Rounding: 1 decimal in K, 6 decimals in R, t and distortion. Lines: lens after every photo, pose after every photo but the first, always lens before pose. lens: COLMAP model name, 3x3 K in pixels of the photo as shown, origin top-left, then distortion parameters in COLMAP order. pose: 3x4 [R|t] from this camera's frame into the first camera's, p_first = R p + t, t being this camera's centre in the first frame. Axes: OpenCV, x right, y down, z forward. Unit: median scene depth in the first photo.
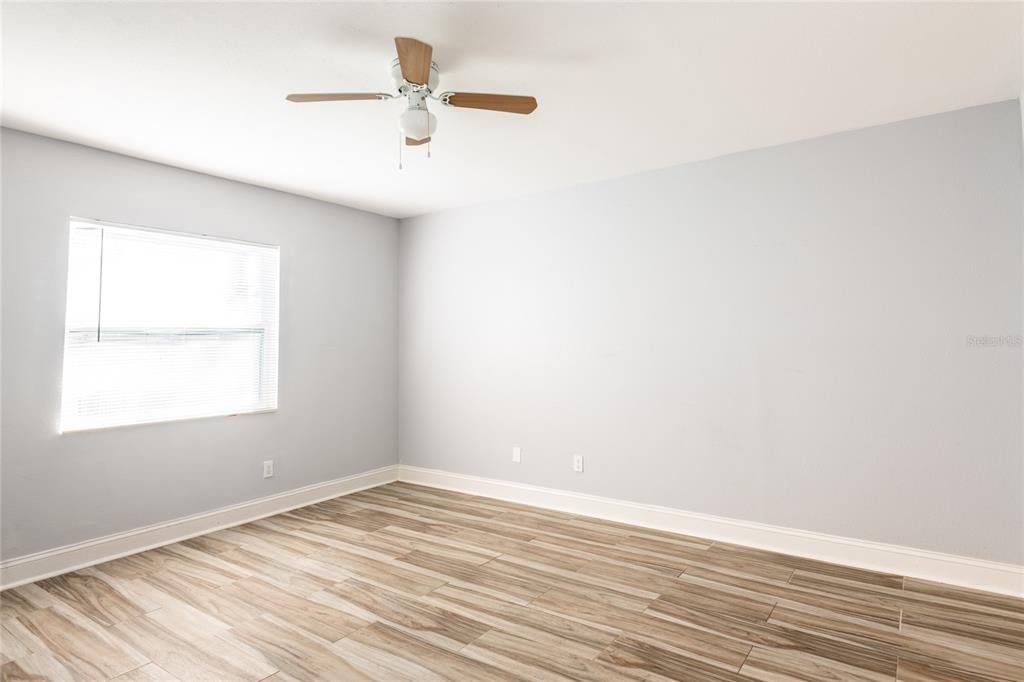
lens RADIAL K [[581.5, 0, 510.8], [0, 581.5, 338.6], [0, 0, 1]] dist [-0.002949, -0.002744]
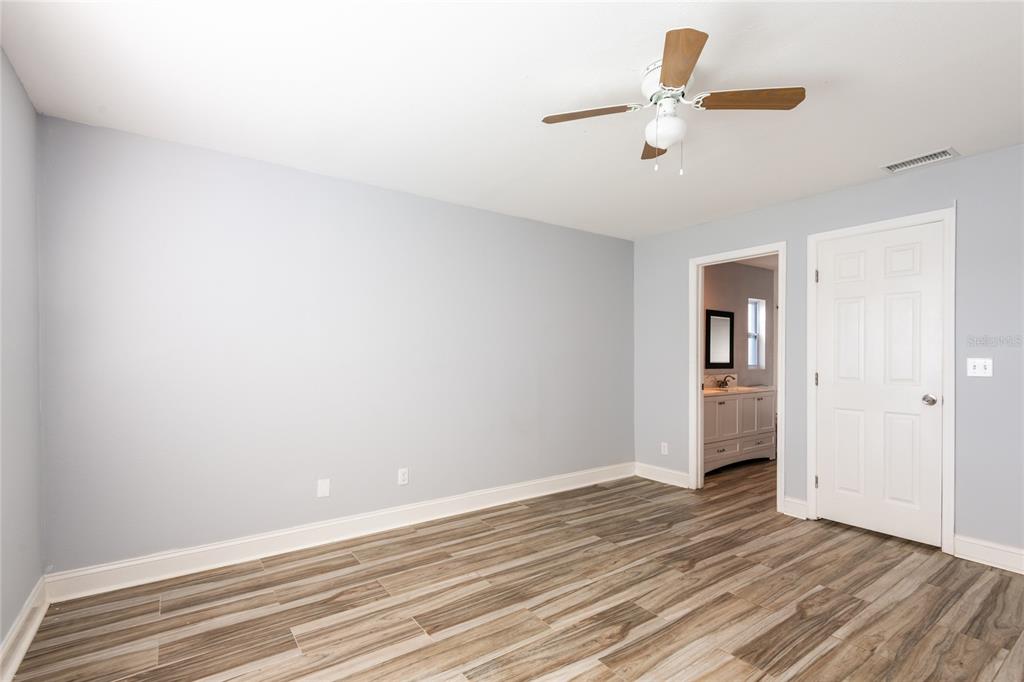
lens RADIAL K [[475.3, 0, 512.8], [0, 475.3, 347.6], [0, 0, 1]] dist [0.002584, -0.001472]
pose [[0.345032, 0.014407, 0.938480, -0.876663], [0.000378, 0.999880, -0.015489, 0.001161], [-0.938591, 0.005699, 0.344985, 0.761798]]
